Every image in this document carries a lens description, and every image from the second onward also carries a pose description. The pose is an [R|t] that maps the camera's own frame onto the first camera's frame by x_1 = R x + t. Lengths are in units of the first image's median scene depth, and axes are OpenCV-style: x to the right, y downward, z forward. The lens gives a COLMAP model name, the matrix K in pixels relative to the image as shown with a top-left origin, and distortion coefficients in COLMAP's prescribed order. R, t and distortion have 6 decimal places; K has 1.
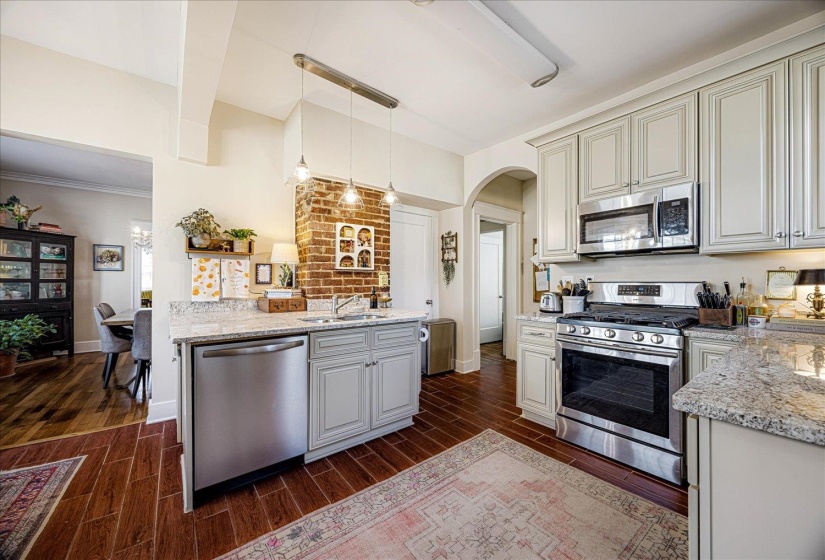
lens RADIAL K [[311.9, 0, 419.0], [0, 311.9, 280.6], [0, 0, 1]] dist [-0.007979, -0.000153]
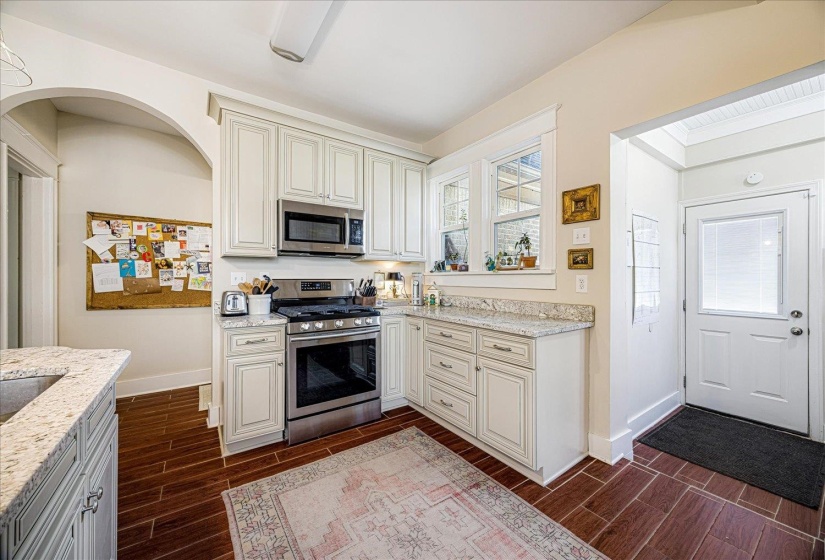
lens RADIAL K [[311.9, 0, 417.6], [0, 311.9, 277.2], [0, 0, 1]] dist [-0.007979, -0.000153]
pose [[0.048418, 0.002669, 0.998824, -0.471772], [-0.004710, 0.999986, -0.002444, -0.001256], [-0.998816, -0.004586, 0.048429, 0.572988]]
